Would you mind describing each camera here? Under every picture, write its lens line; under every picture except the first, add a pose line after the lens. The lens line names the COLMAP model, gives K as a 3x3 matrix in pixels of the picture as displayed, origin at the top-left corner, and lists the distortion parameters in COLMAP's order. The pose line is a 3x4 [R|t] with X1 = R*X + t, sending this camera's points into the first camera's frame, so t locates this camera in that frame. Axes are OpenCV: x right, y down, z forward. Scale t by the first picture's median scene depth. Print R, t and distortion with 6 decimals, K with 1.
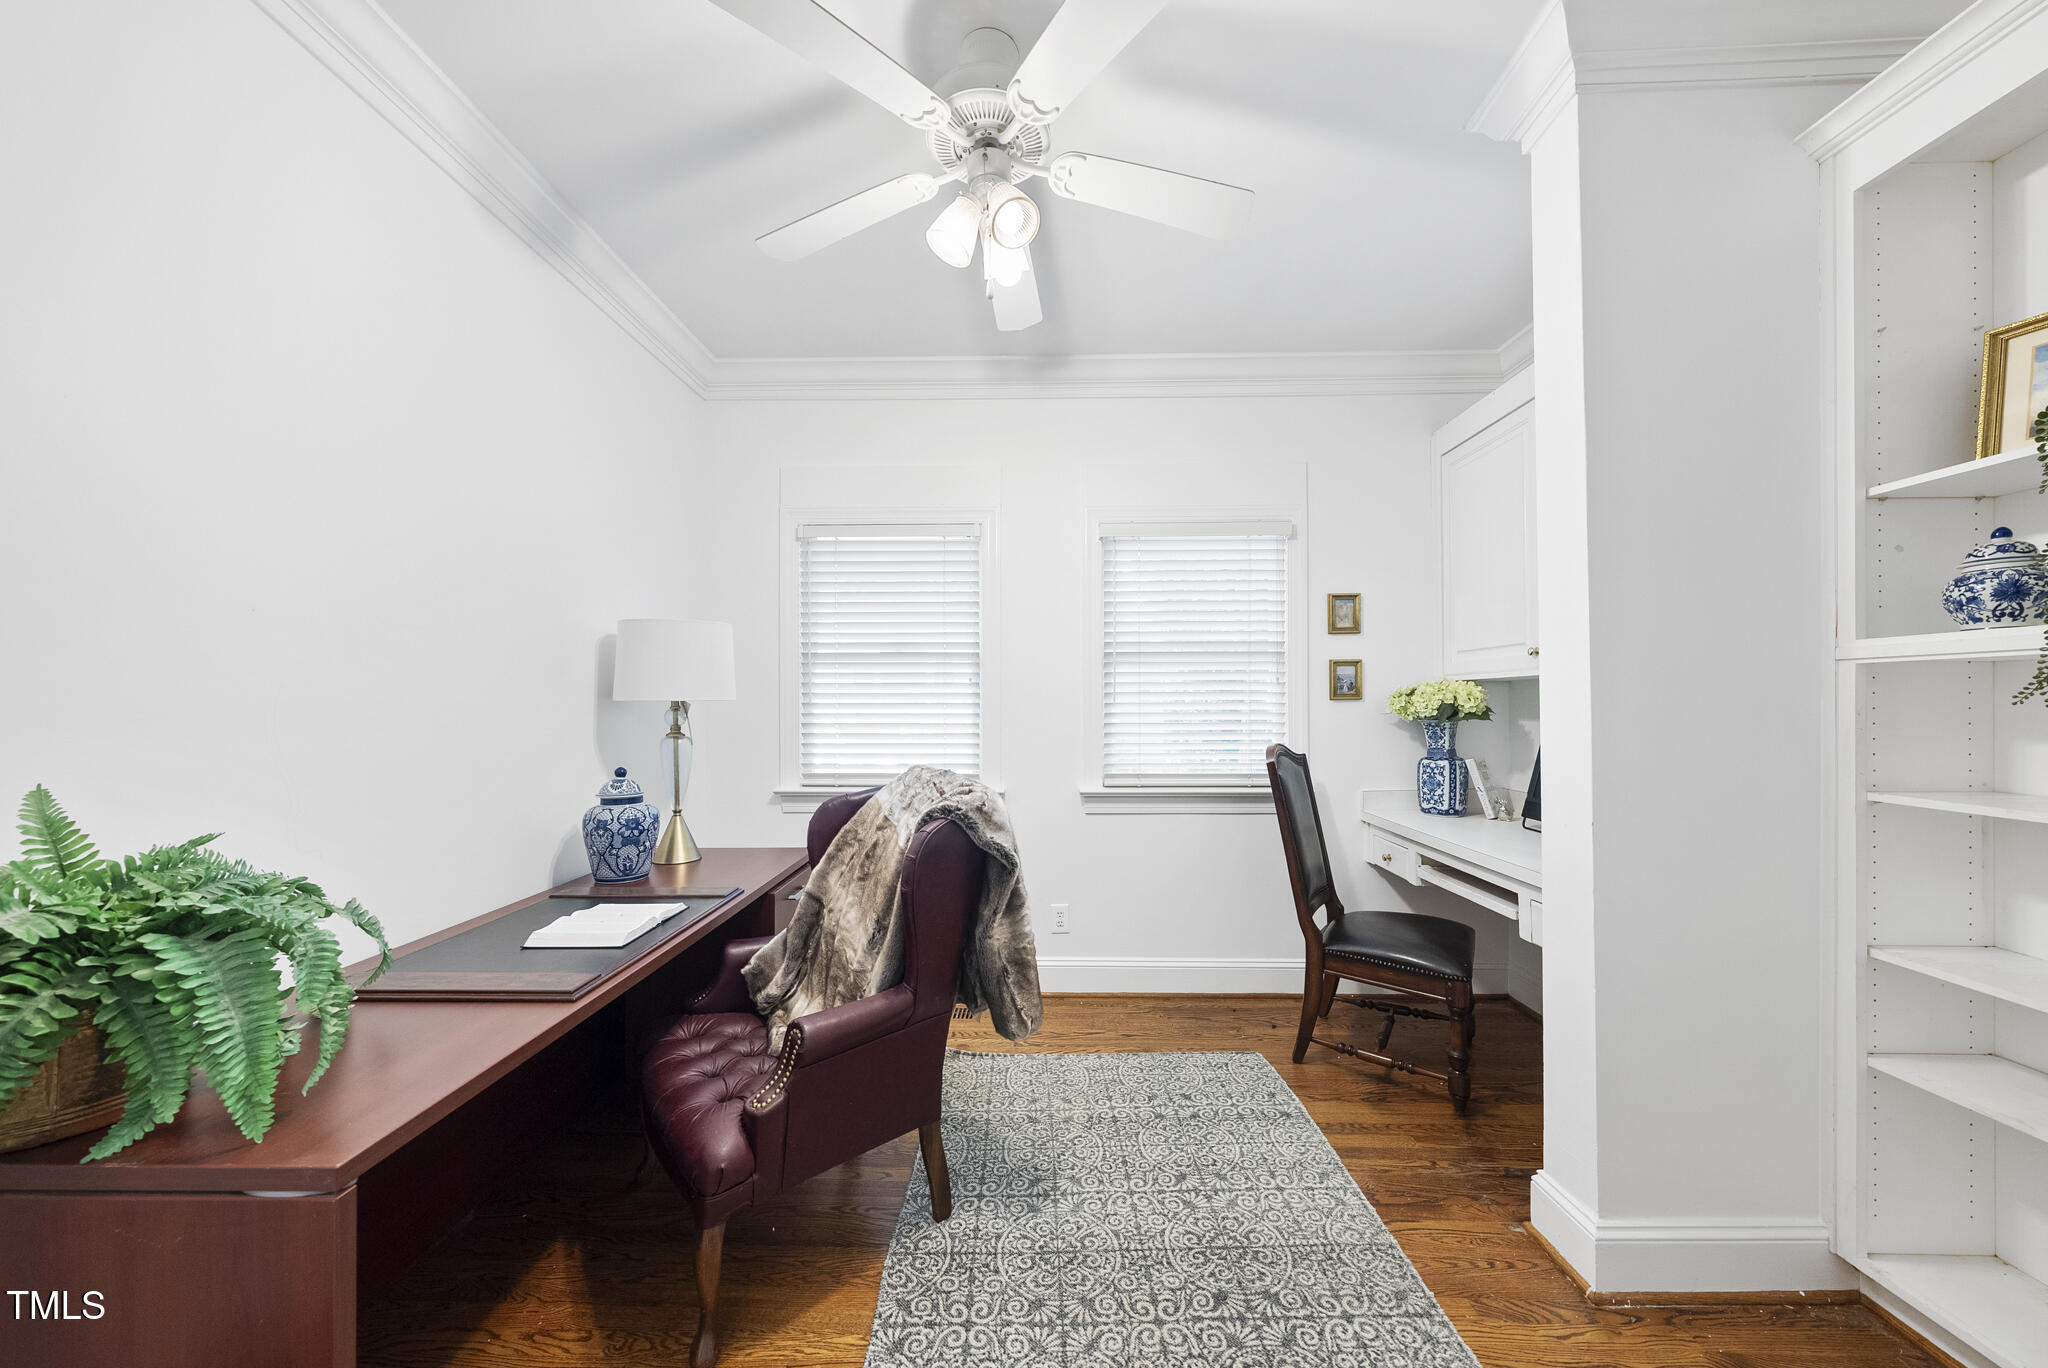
lens RADIAL K [[705.3, 0, 1031.1], [0, 705.3, 705.3], [0, 0, 1]] dist [0.000106, 0.000213]
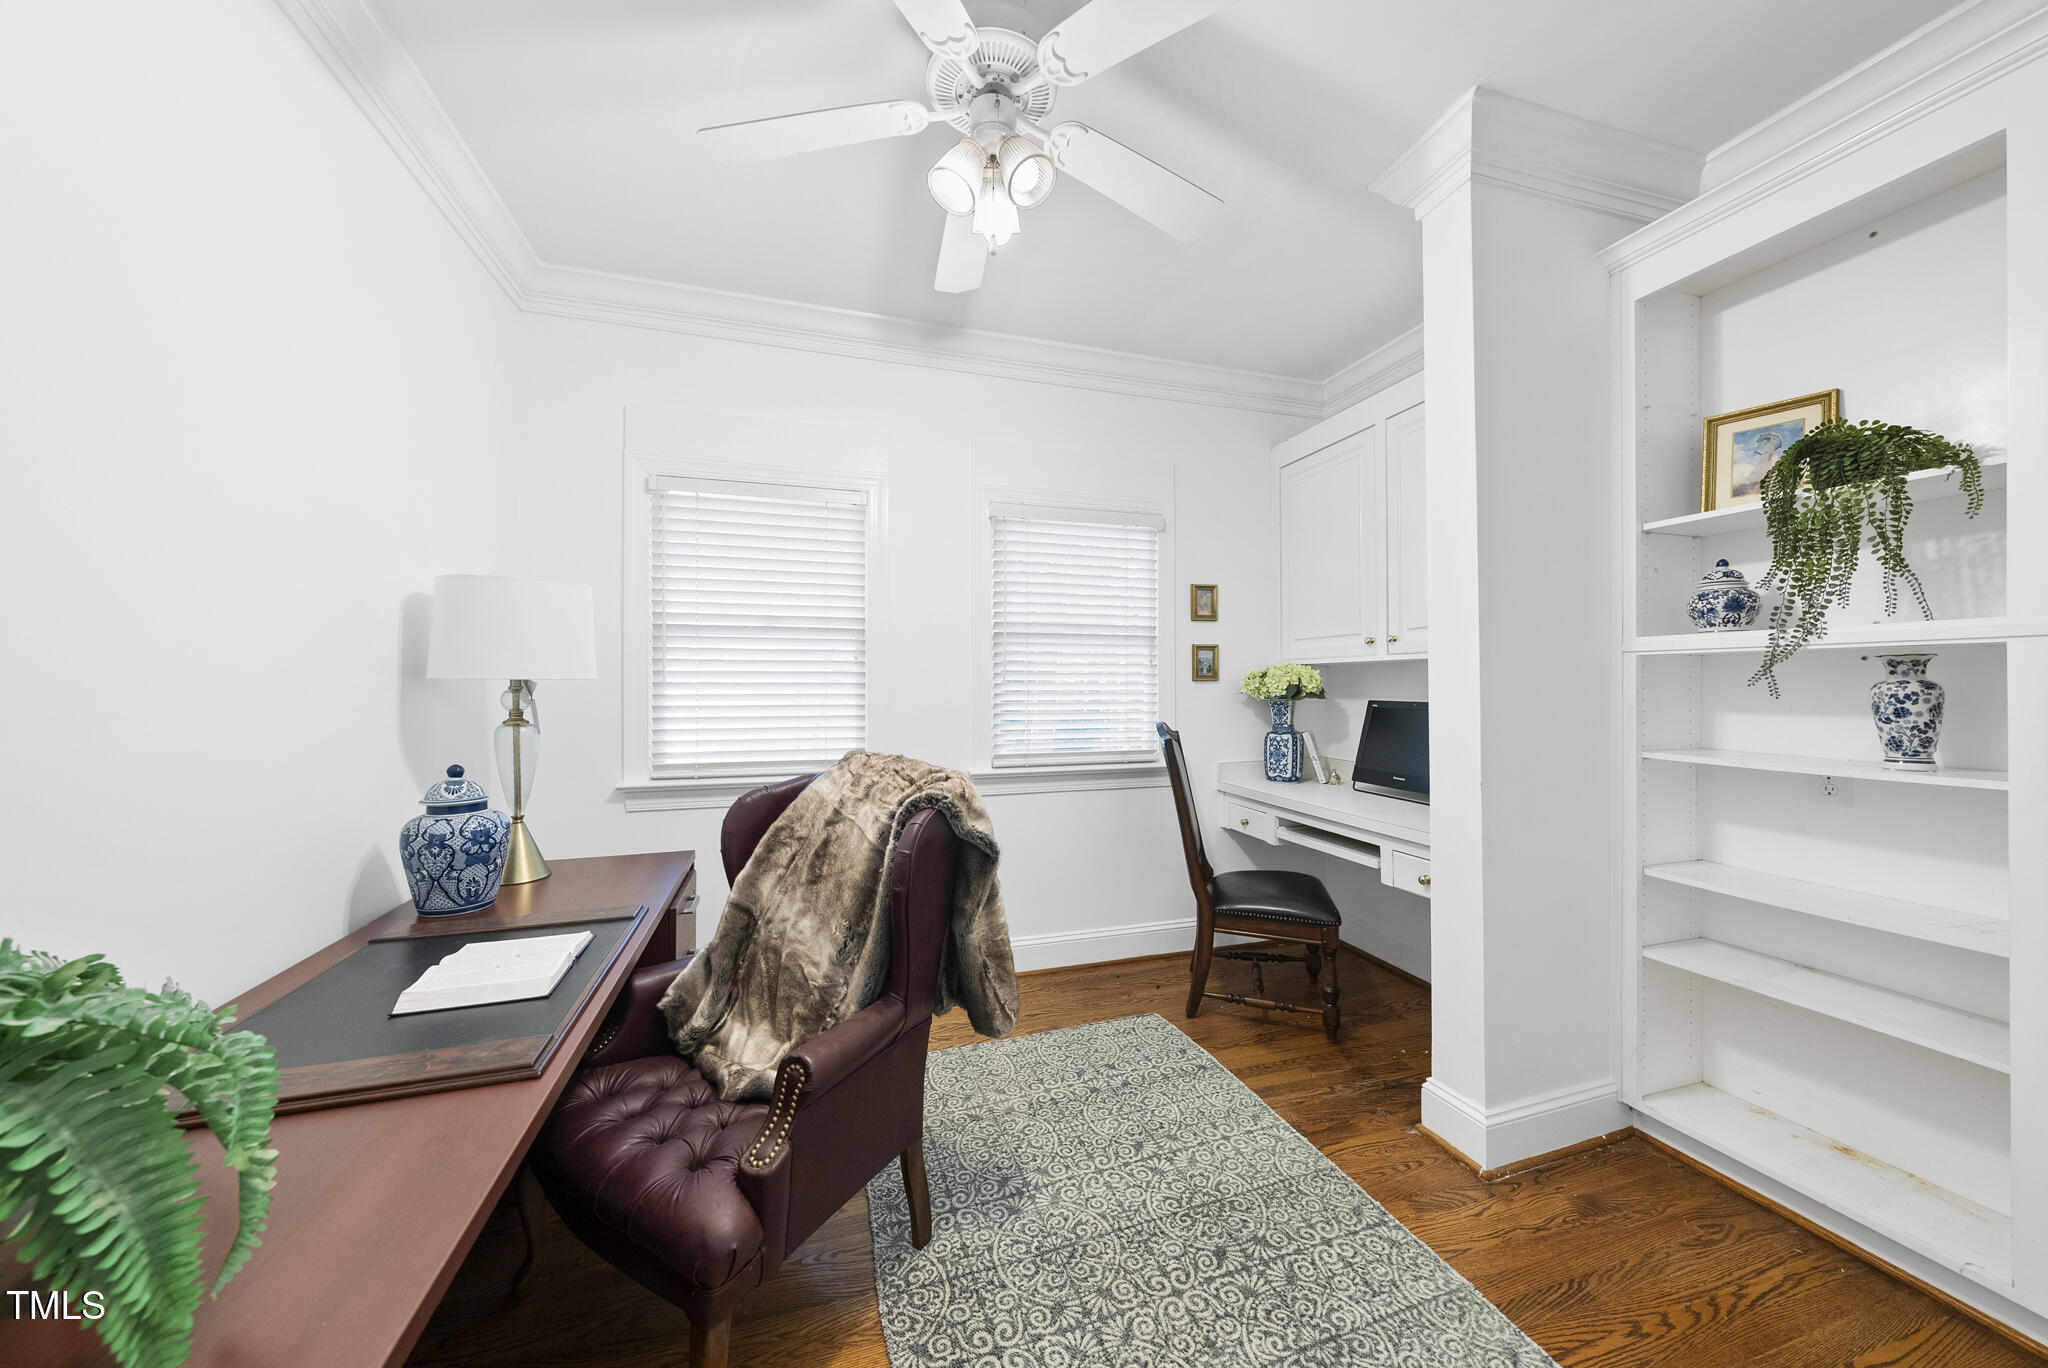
lens RADIAL K [[698.9, 0, 1027.0], [0, 698.9, 683.8], [0, 0, 1]] dist [-0.000442, 0.000402]
pose [[0.949704, 0.002072, 0.313141, -0.258025], [-0.001231, 0.999995, -0.002886, 0.000236], [-0.313146, 0.002355, 0.949702, 0.083144]]
